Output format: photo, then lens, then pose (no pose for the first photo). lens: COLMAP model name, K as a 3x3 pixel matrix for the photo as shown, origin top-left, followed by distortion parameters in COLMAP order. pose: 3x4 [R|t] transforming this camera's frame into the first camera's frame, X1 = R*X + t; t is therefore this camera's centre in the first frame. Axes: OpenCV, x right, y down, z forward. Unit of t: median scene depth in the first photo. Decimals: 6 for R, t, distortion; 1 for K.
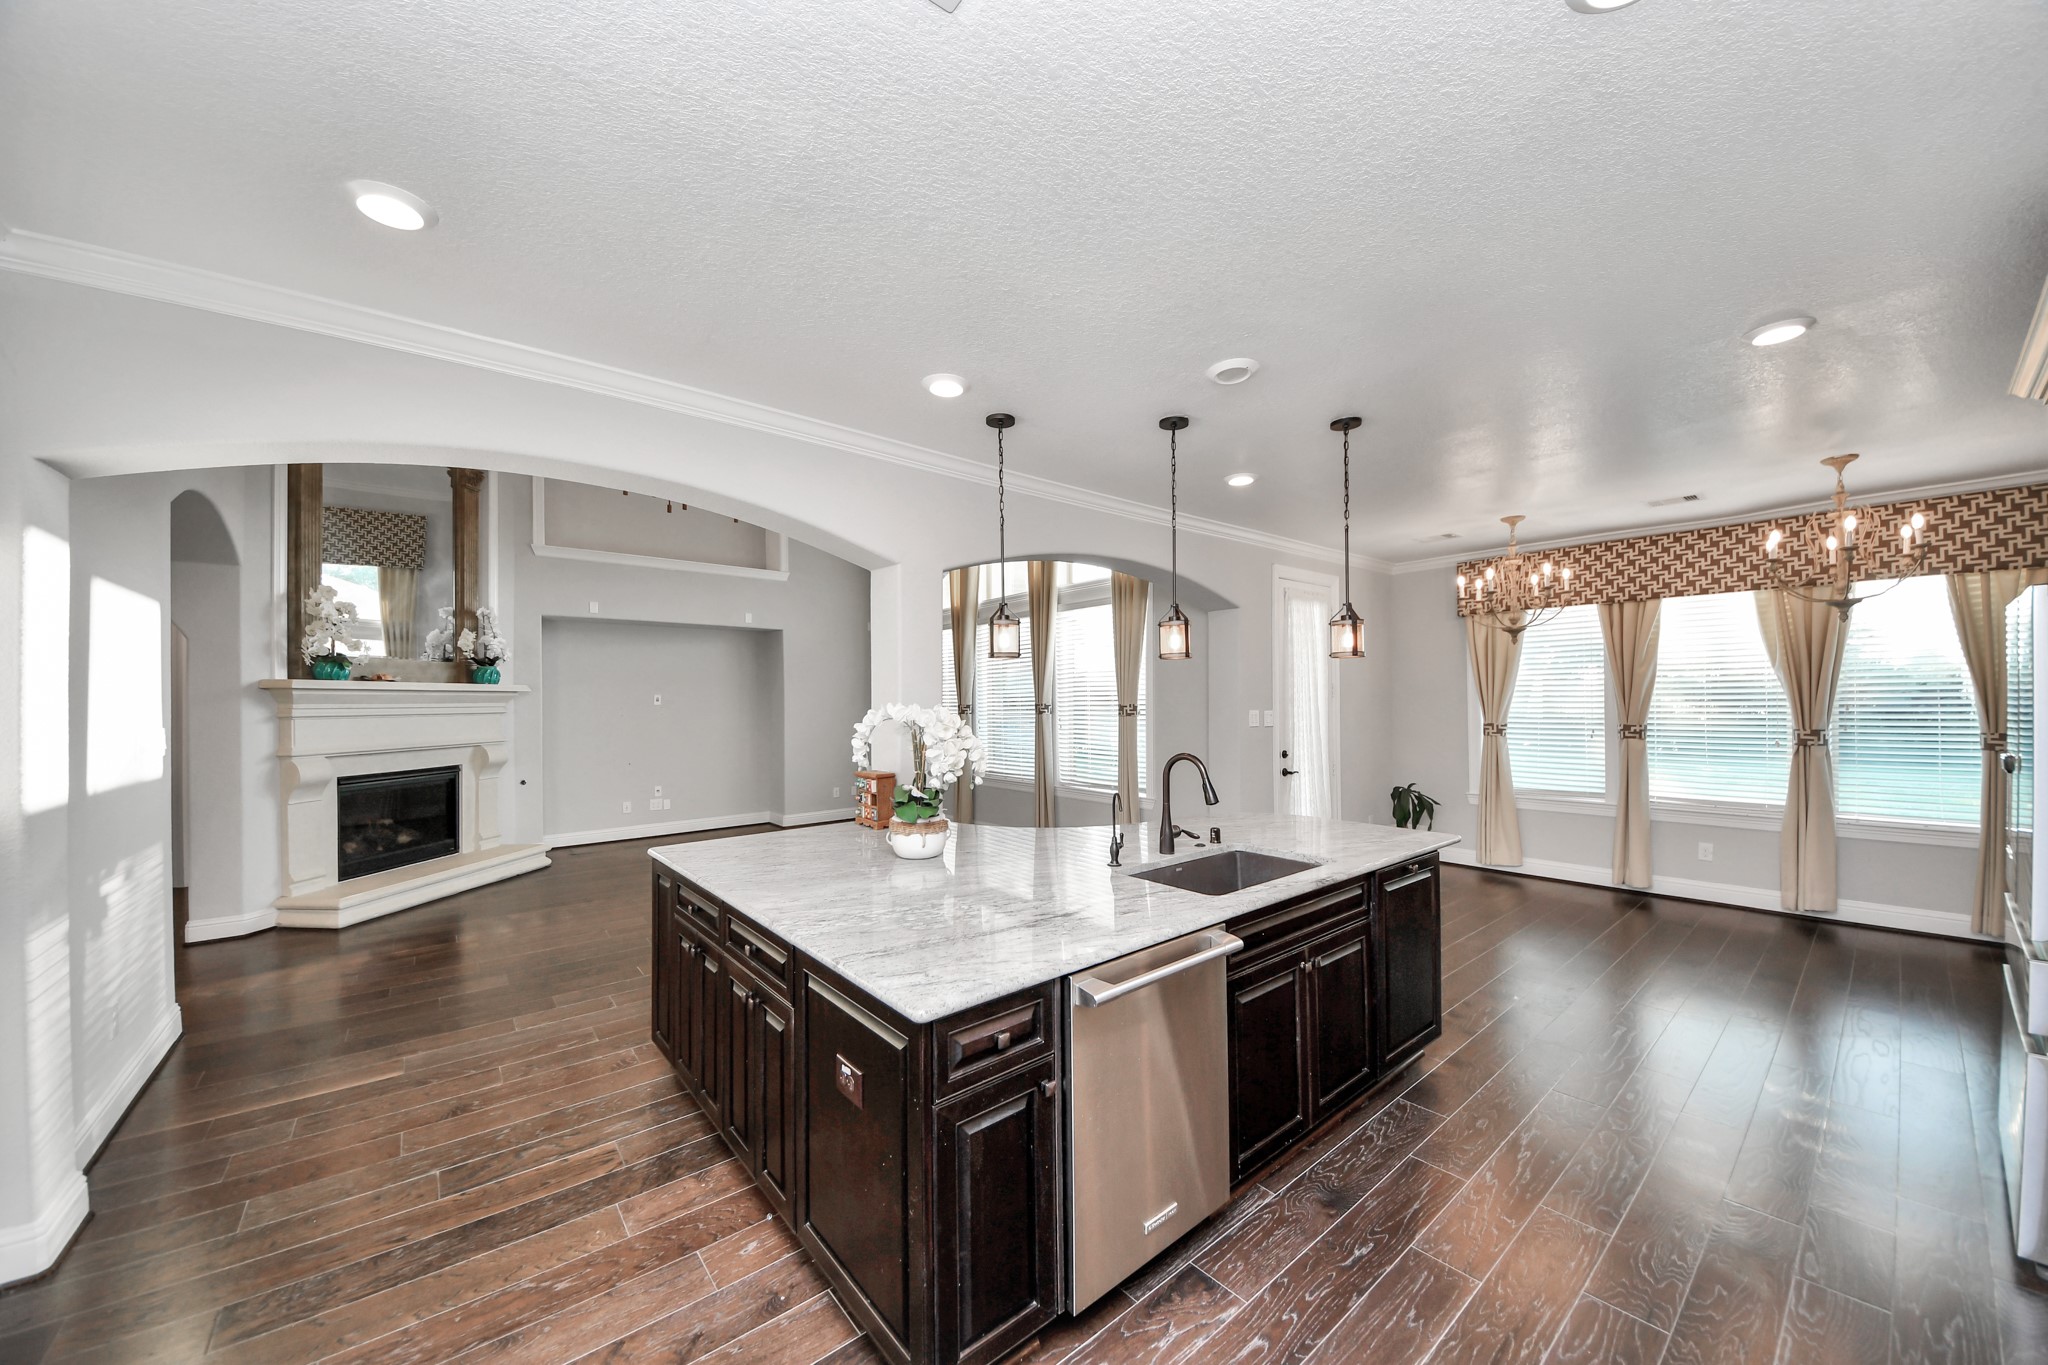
lens RADIAL K [[722.1, 0, 1023.1], [0, 722.1, 693.2], [0, 0, 1]] dist [0.036038, -0.022216]
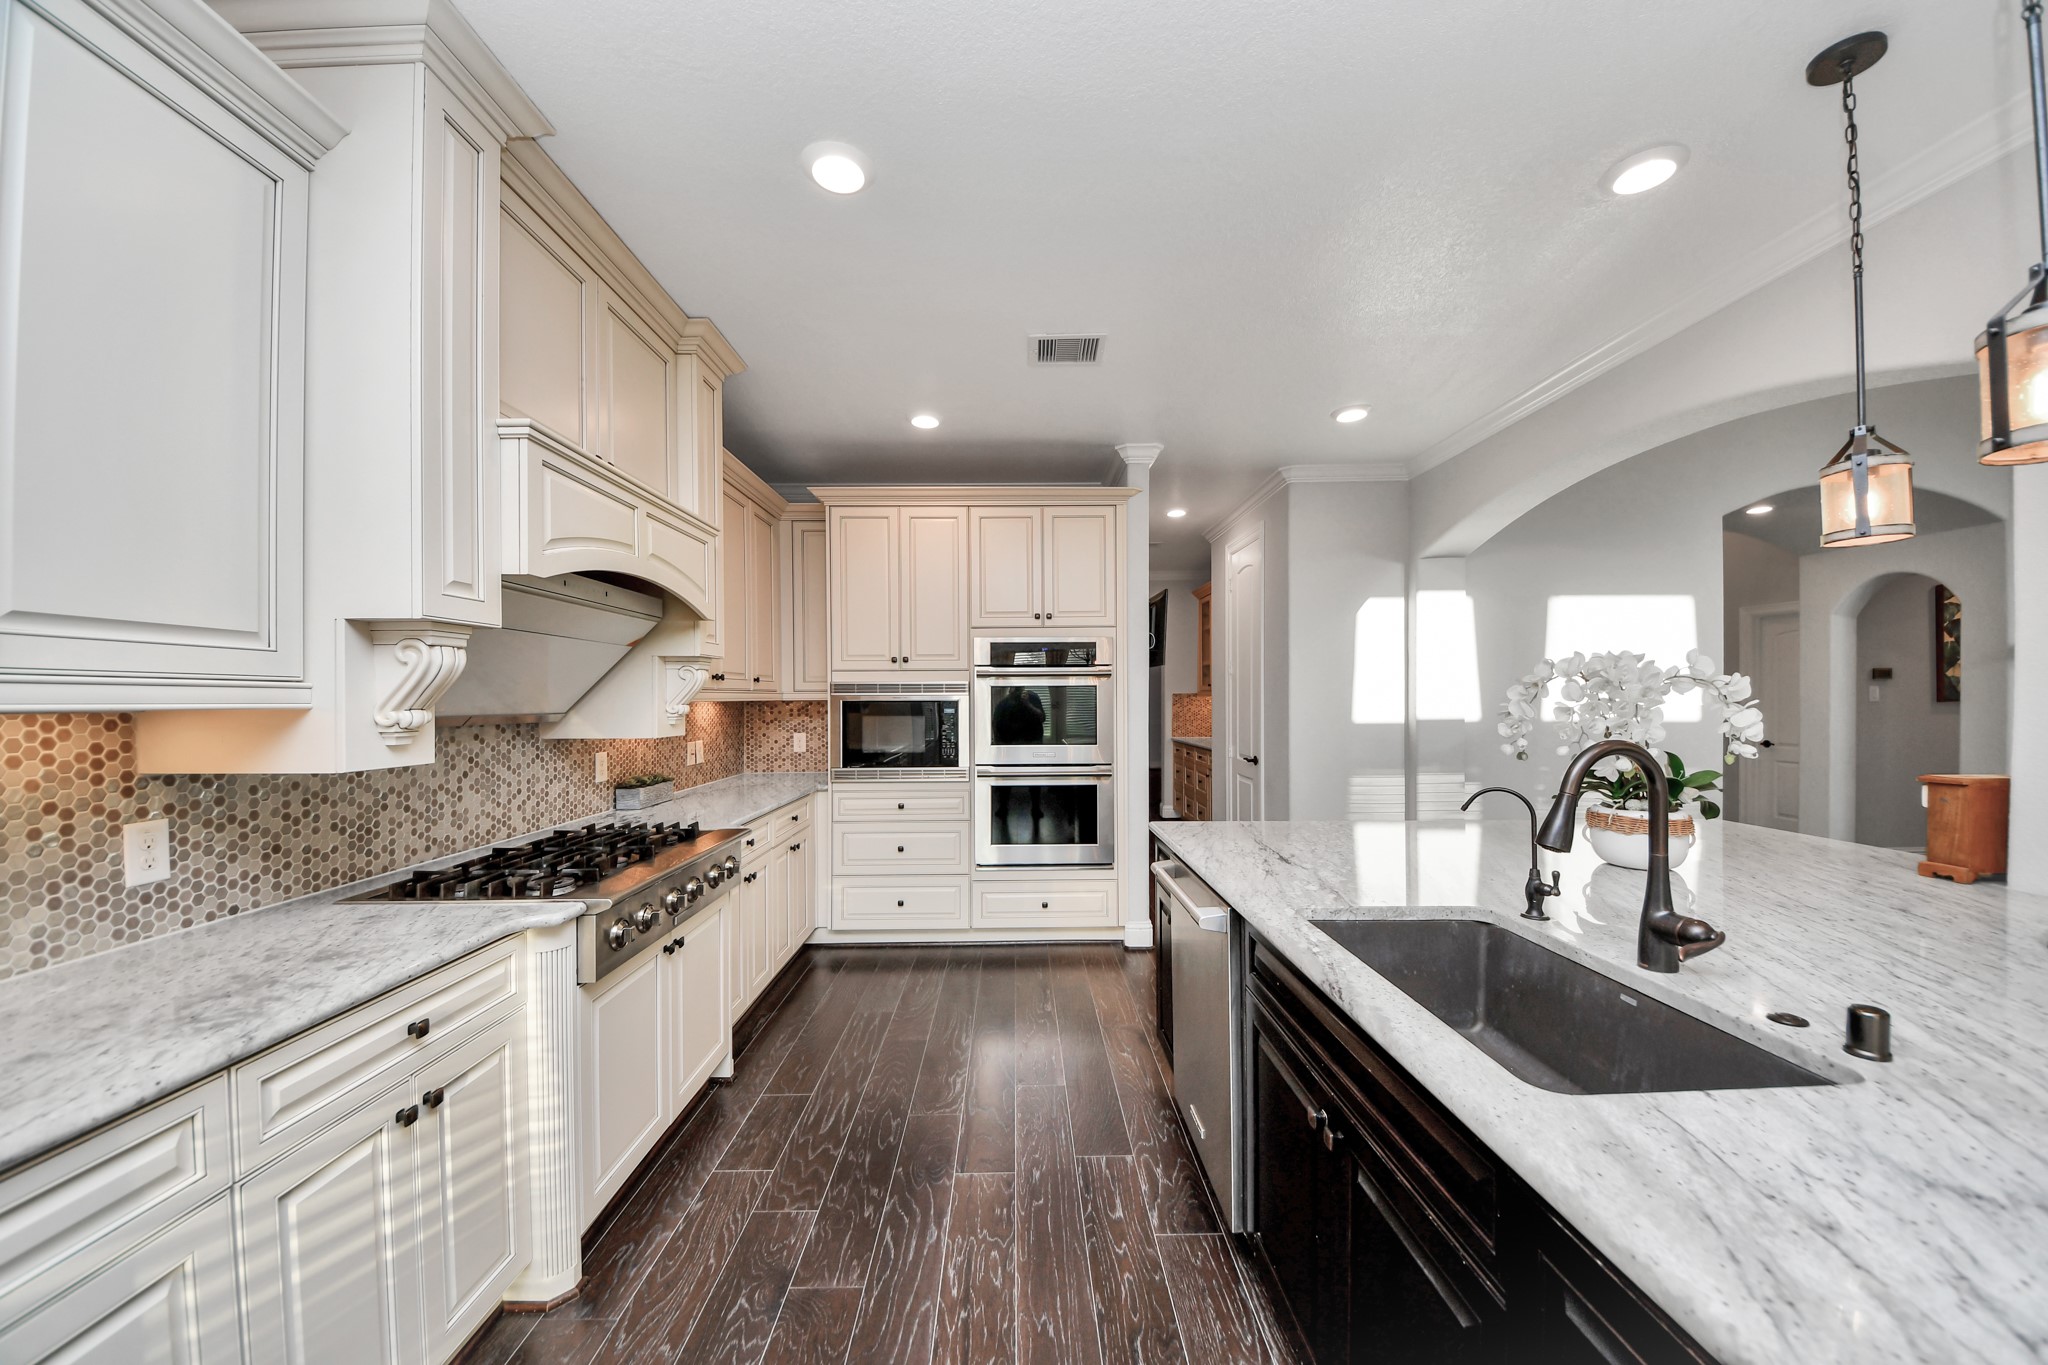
lens RADIAL K [[722.1, 0, 1023.1], [0, 722.1, 693.2], [0, 0, 1]] dist [0.036038, -0.022216]
pose [[-0.624810, 0.010563, -0.780705, 0.552034], [0.019652, 0.999804, -0.002200, 0.032990], [0.780530, -0.016717, -0.624895, 0.686953]]
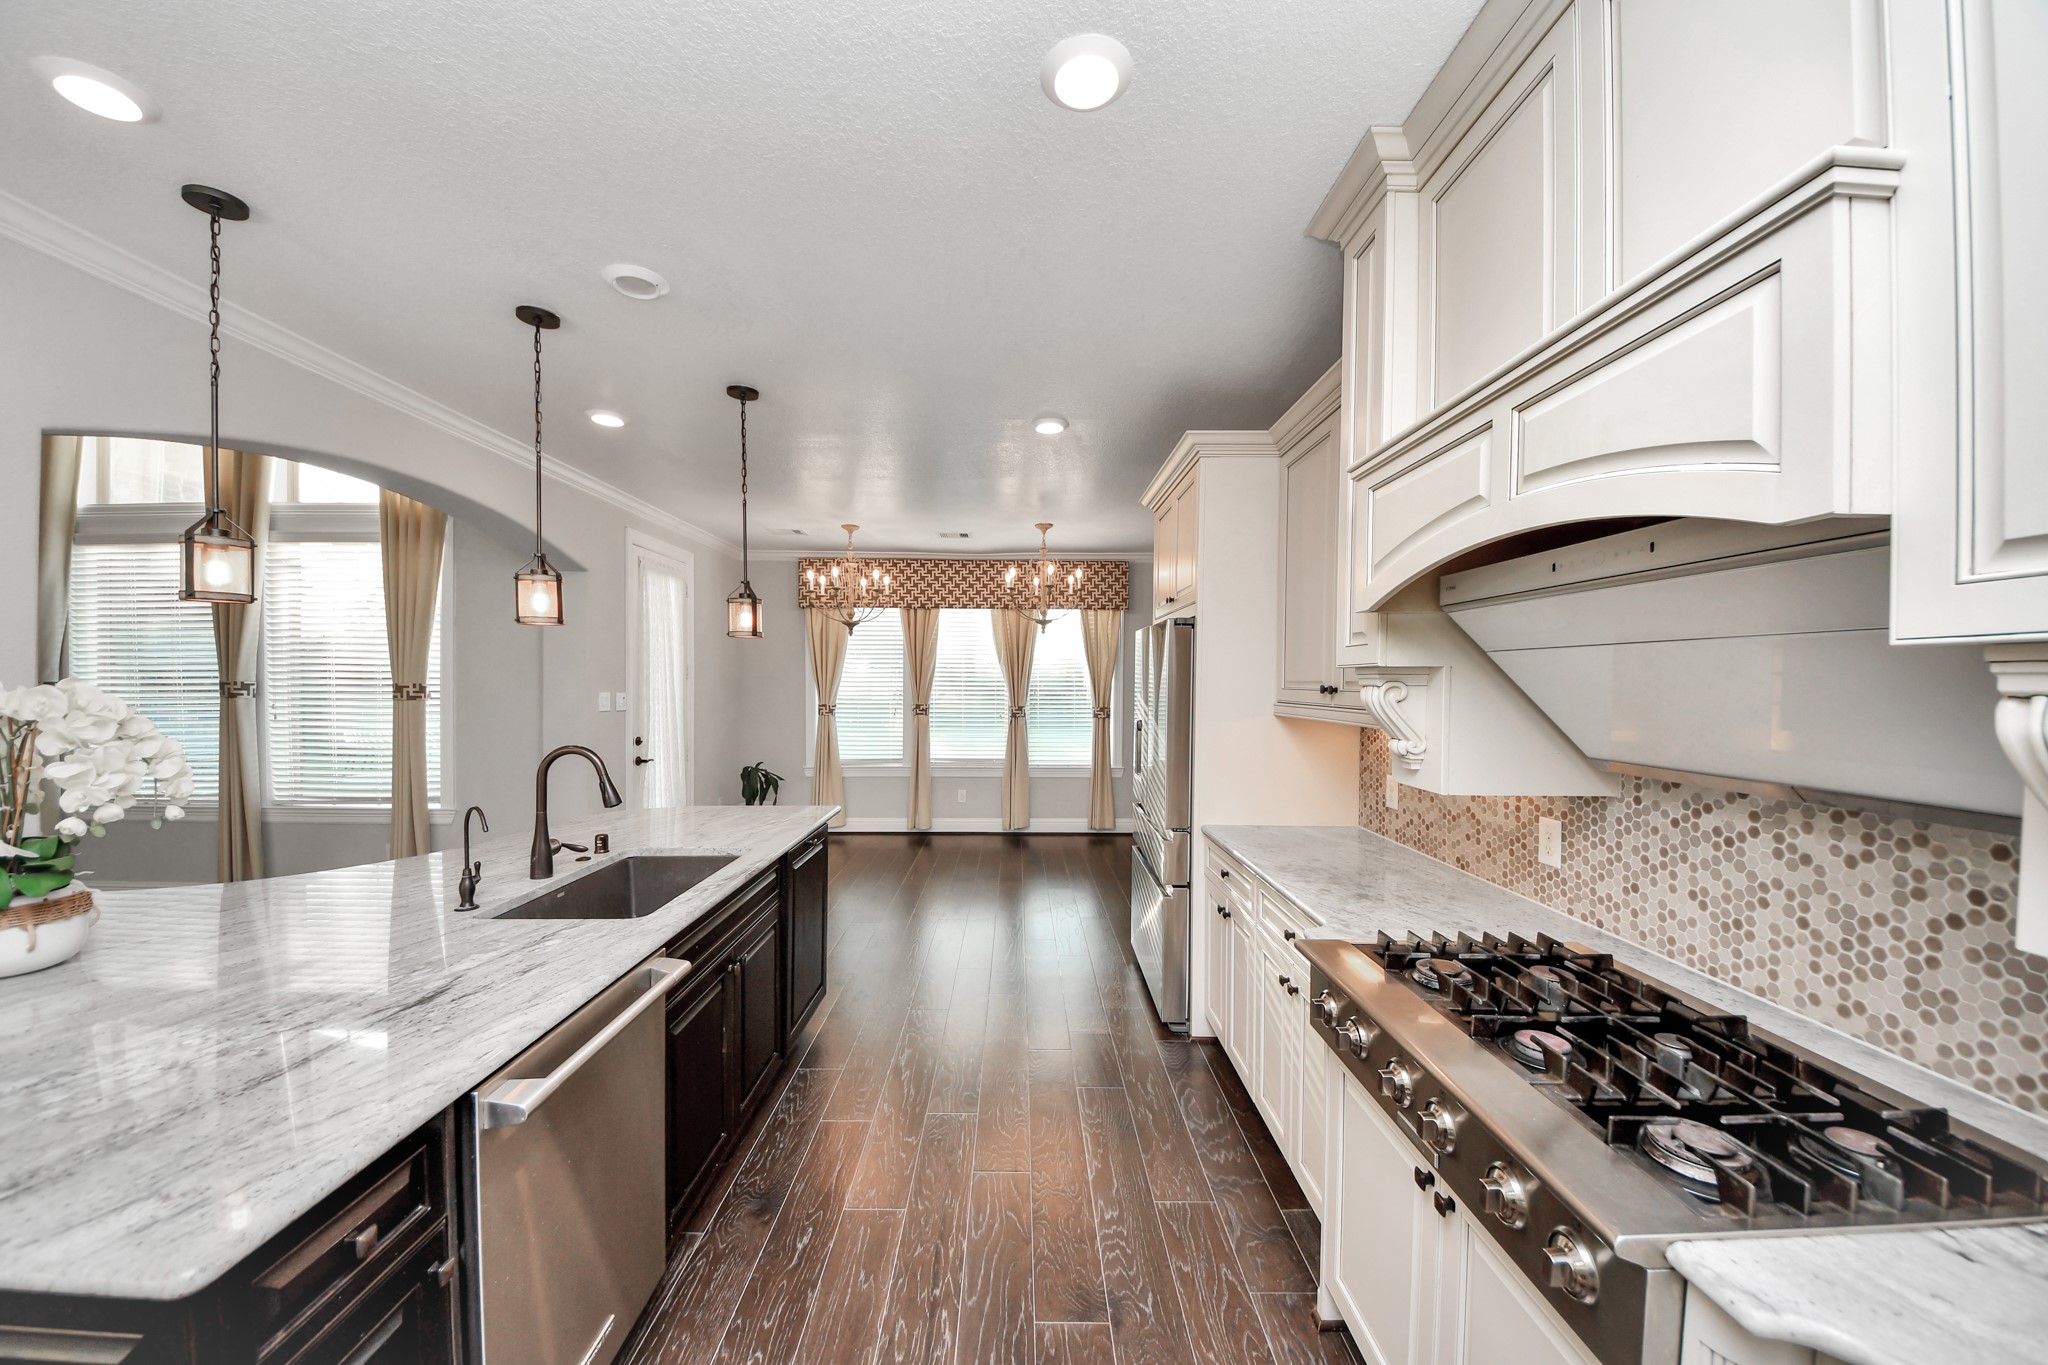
lens RADIAL K [[722.1, 0, 1023.1], [0, 722.1, 693.2], [0, 0, 1]] dist [0.036038, -0.022216]
pose [[0.628012, 0.002298, 0.778201, -0.059582], [-0.020051, 0.999711, 0.013229, 0.004104], [-0.777946, -0.023911, 0.627876, 0.085563]]
